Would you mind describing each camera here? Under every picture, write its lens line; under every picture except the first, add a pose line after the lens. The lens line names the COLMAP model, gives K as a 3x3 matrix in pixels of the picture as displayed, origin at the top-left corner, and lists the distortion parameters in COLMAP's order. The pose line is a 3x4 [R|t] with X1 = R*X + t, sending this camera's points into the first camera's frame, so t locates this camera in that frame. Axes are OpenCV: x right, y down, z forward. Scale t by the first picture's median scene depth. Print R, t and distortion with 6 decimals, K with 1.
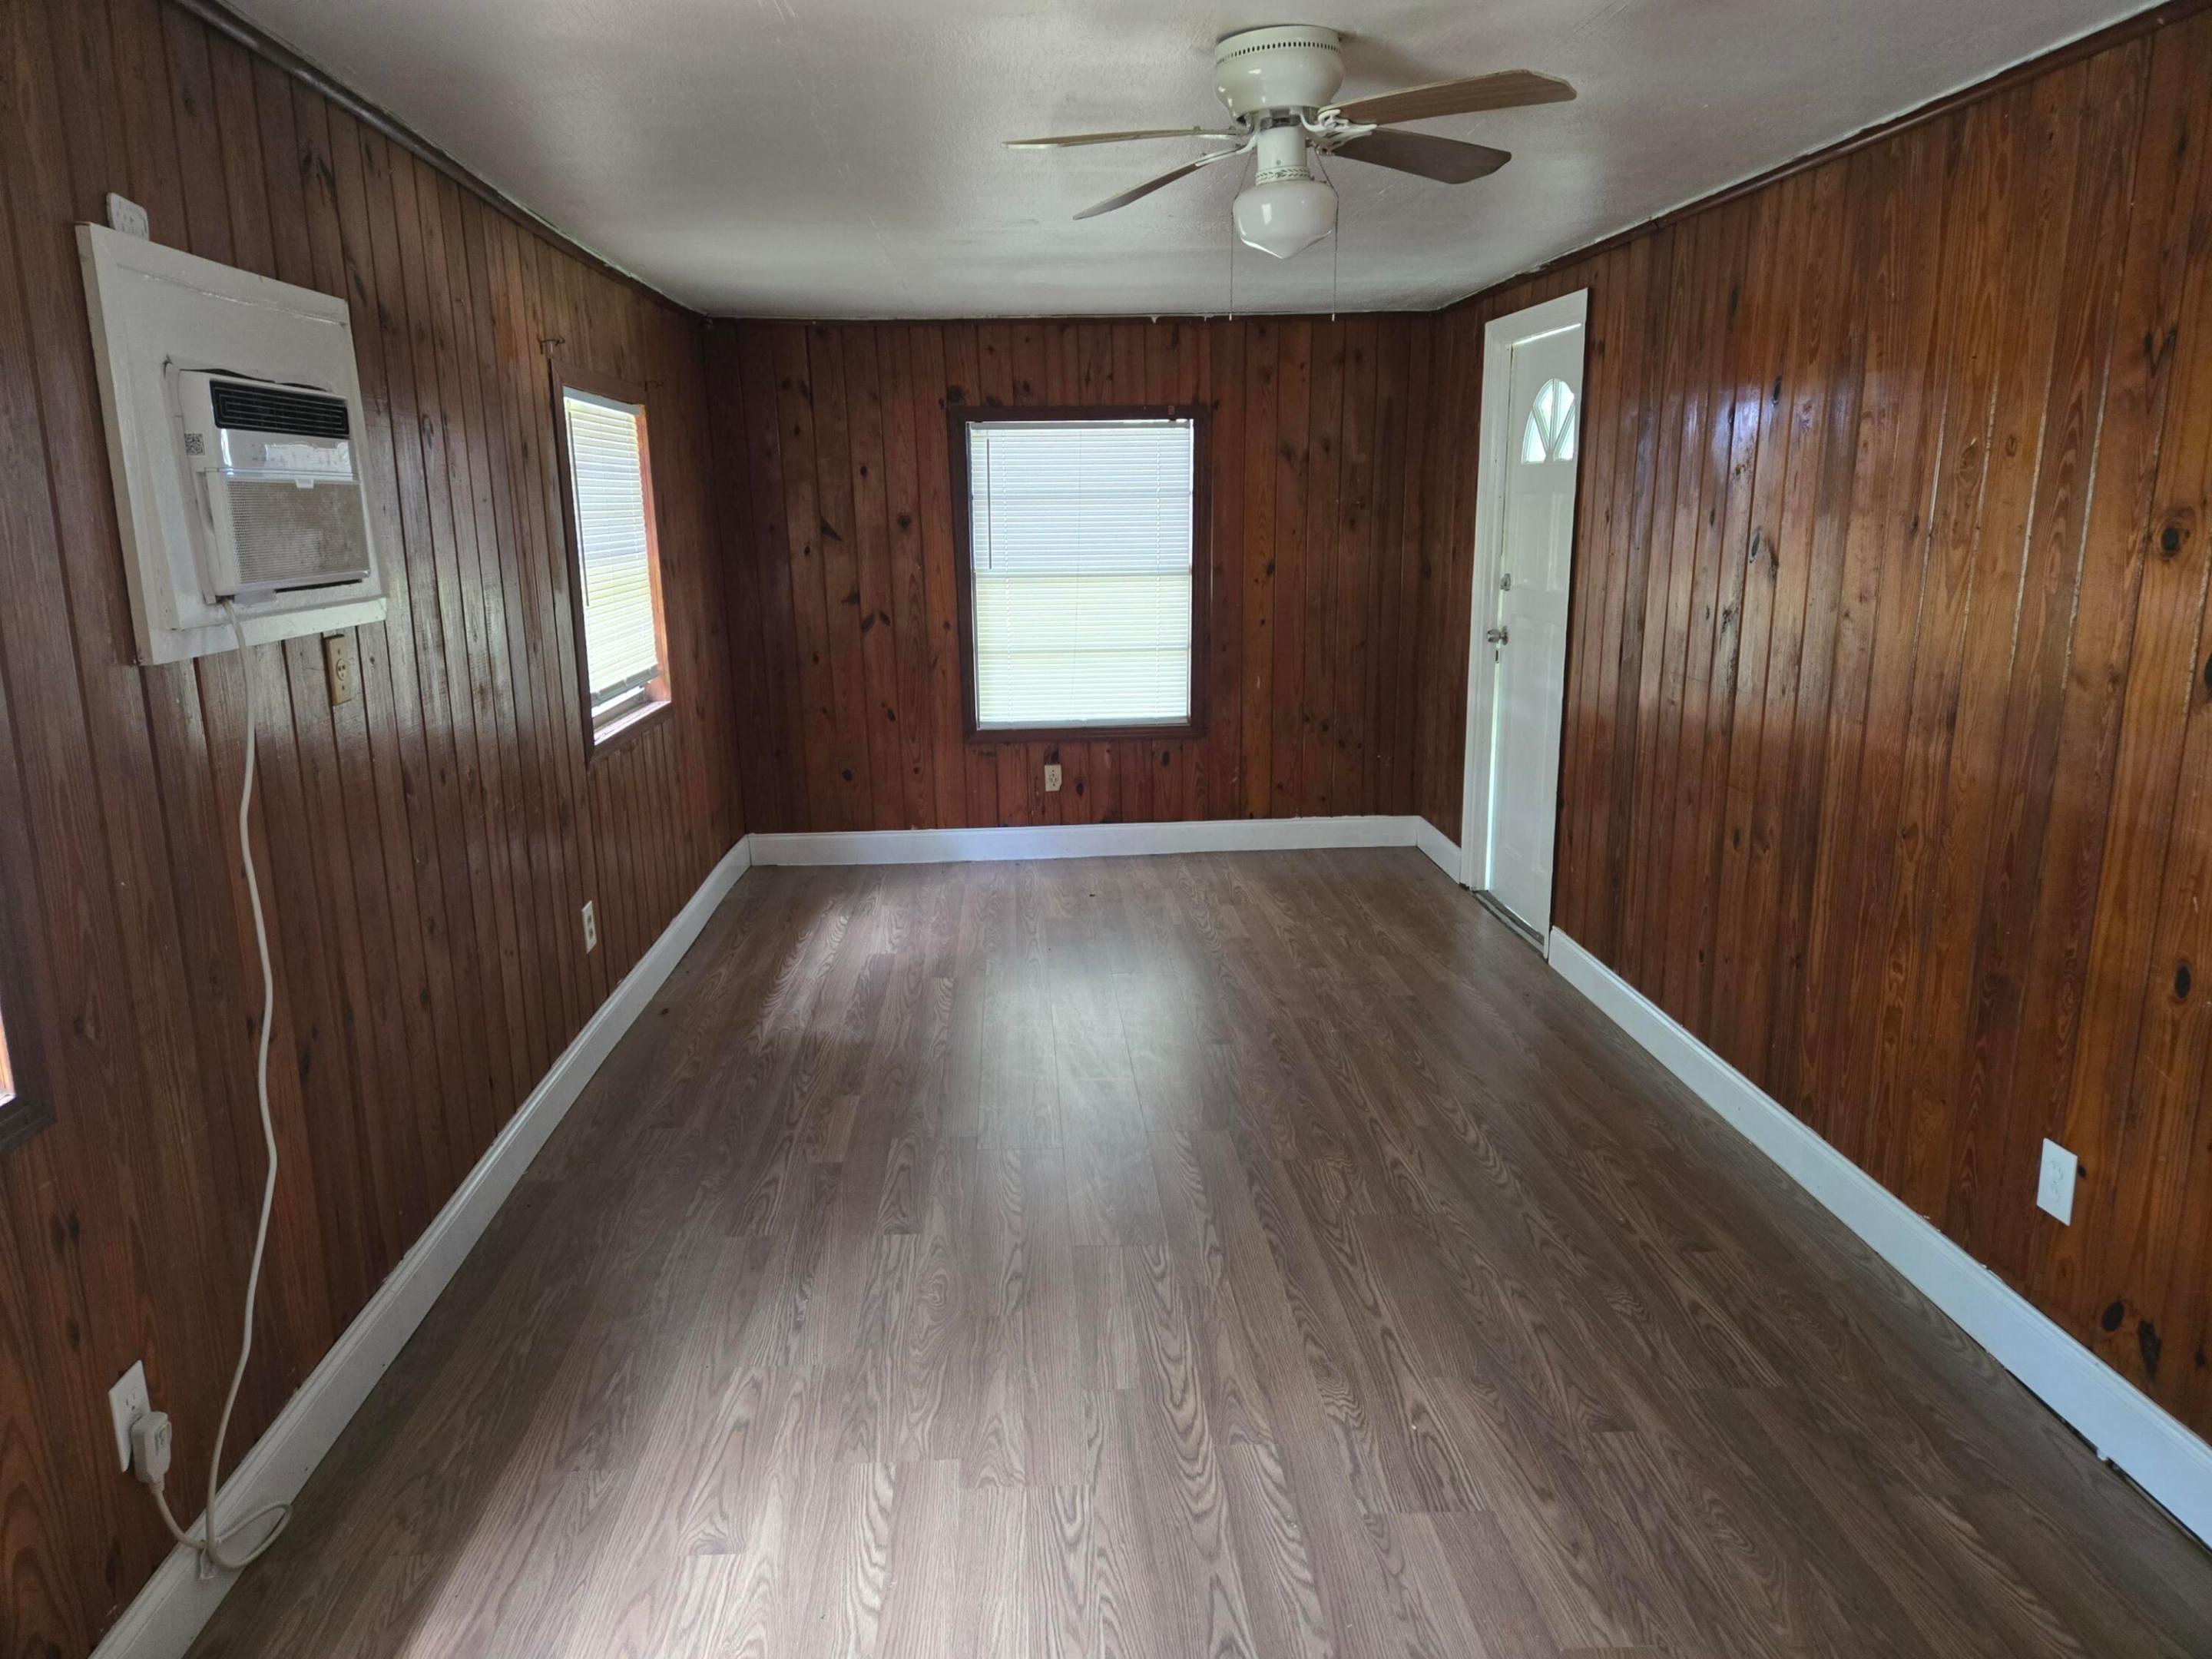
lens RADIAL K [[1490.1, 0, 1114.1], [0, 1490.1, 854.0], [0, 0, 1]] dist [0.087454, -0.075227]
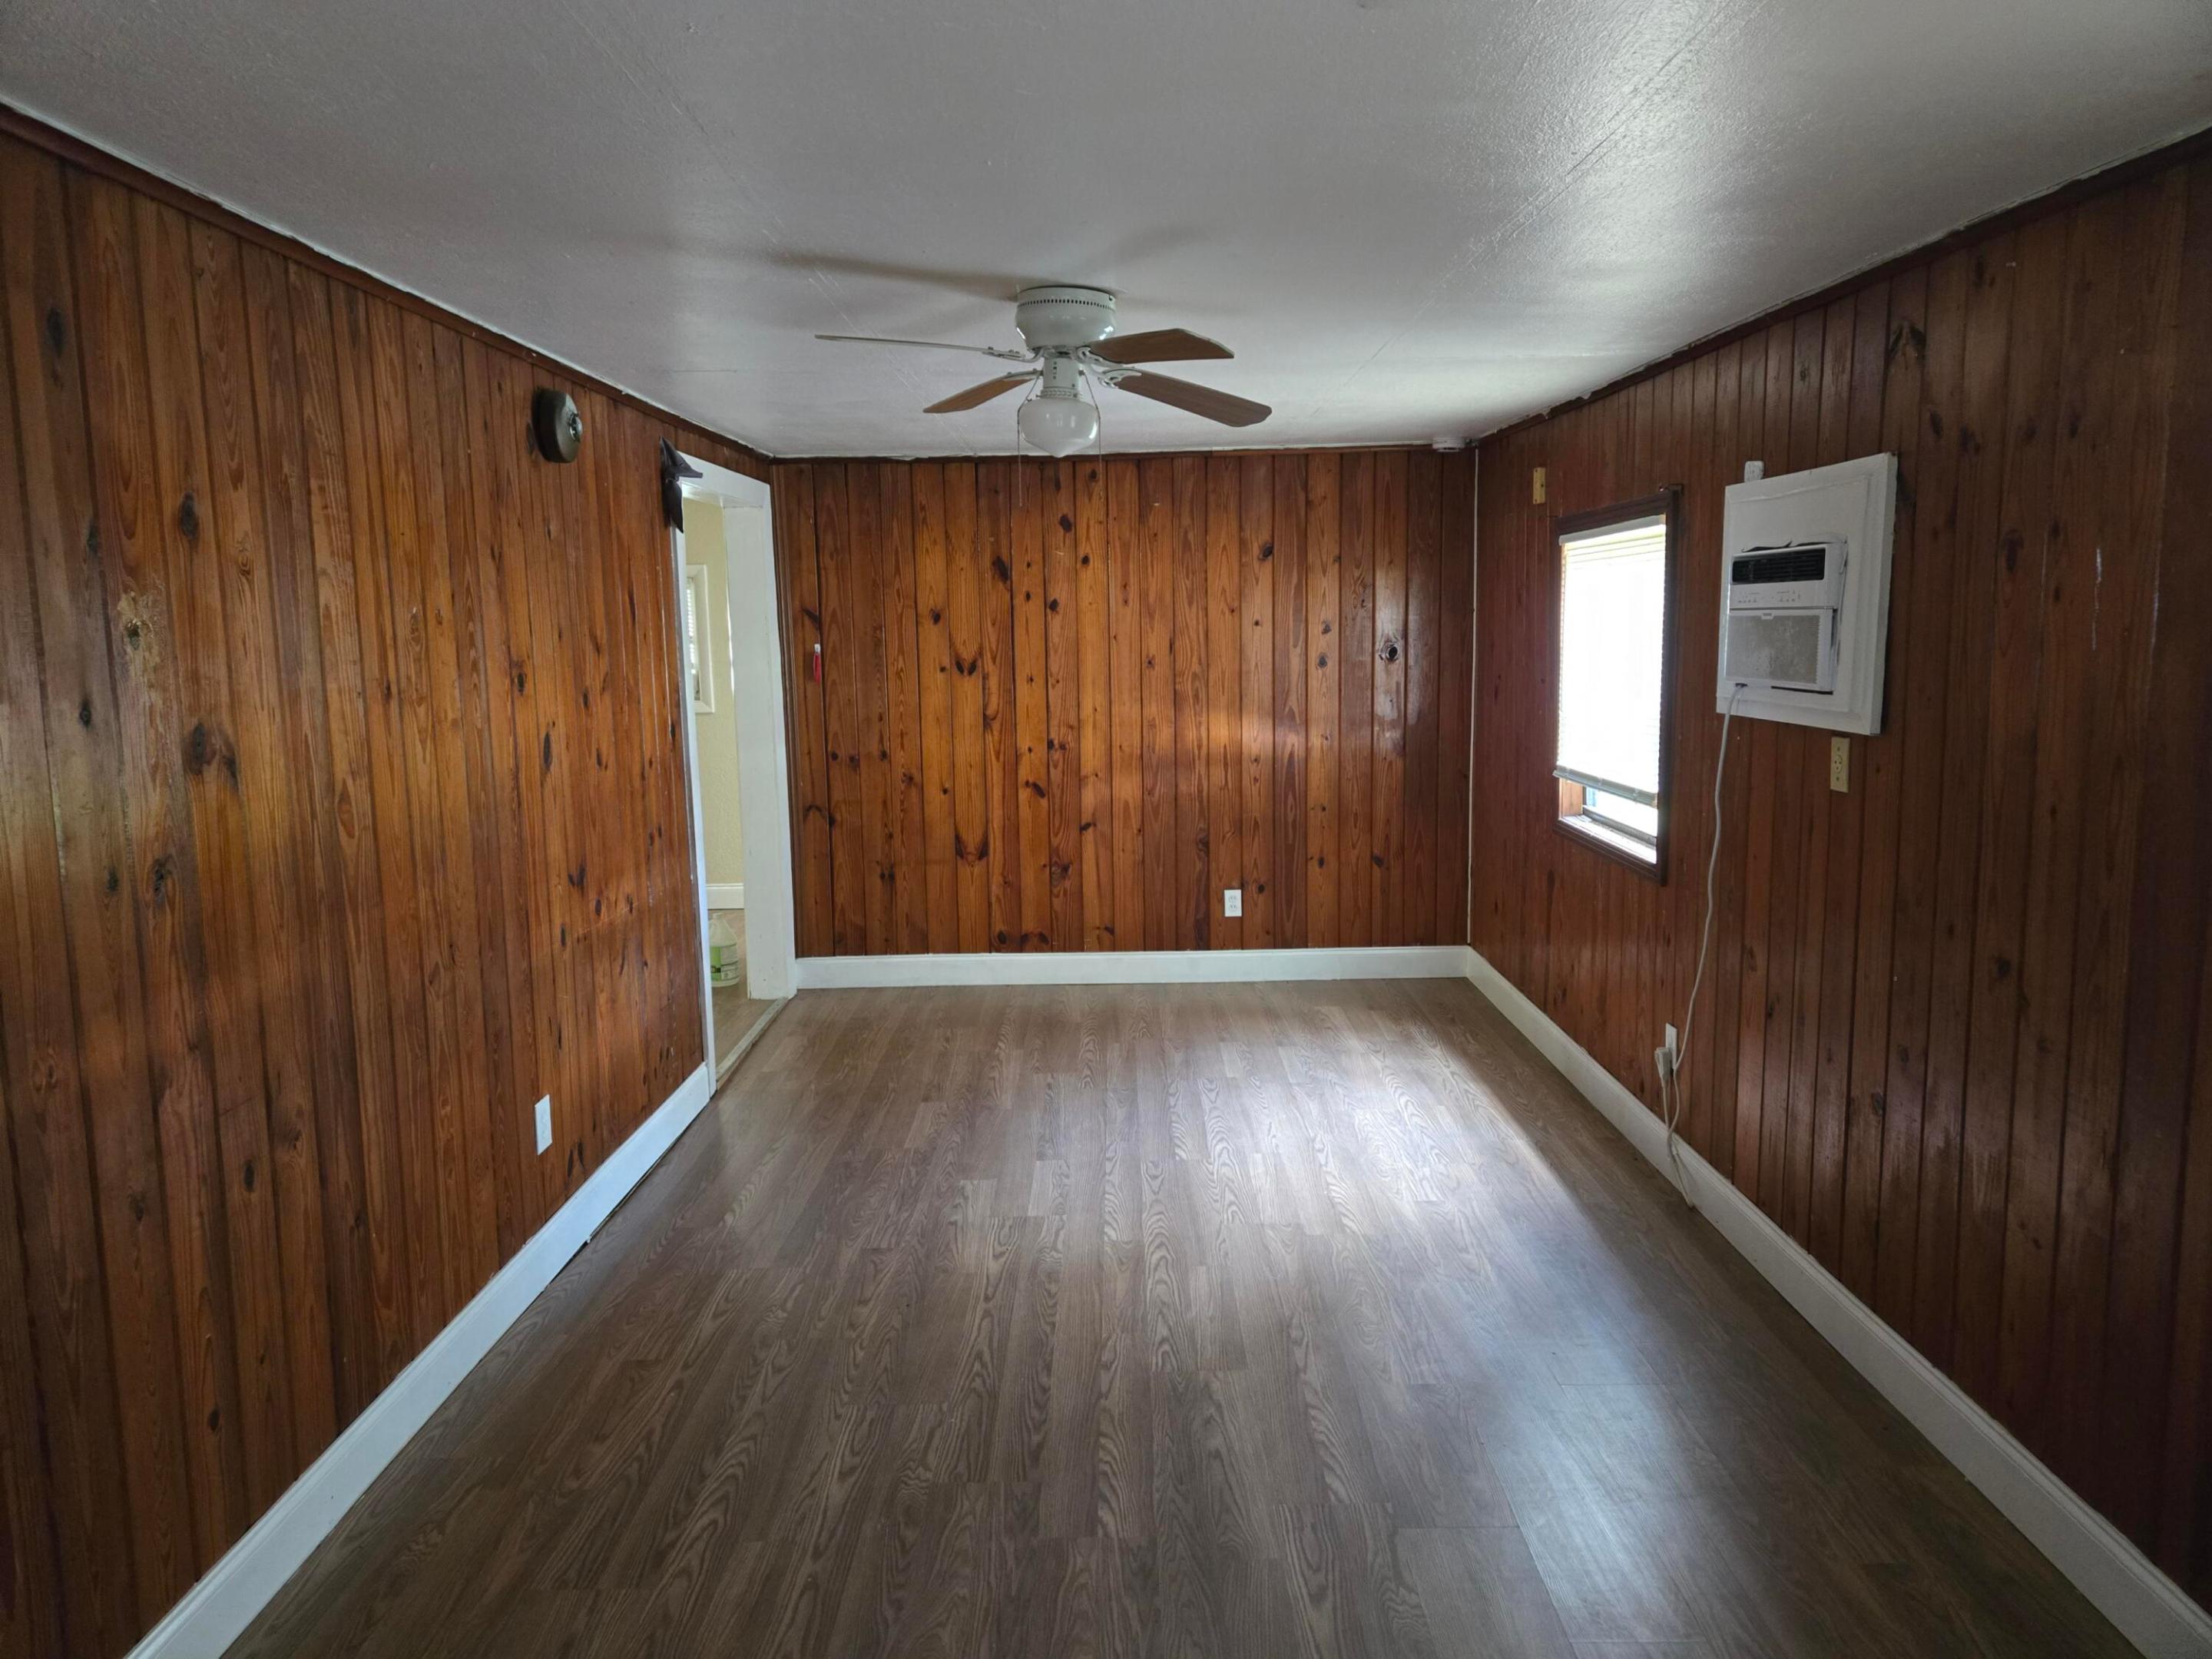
lens RADIAL K [[1499.2, 0, 1098.1], [0, 1499.2, 825.9], [0, 0, 1]] dist [0.088073, -0.078152]
pose [[-0.996376, 0.010900, 0.084362, -0.020615], [0.040776, 0.931588, 0.361221, -0.522121], [-0.074654, 0.363351, -0.928656, 2.119647]]
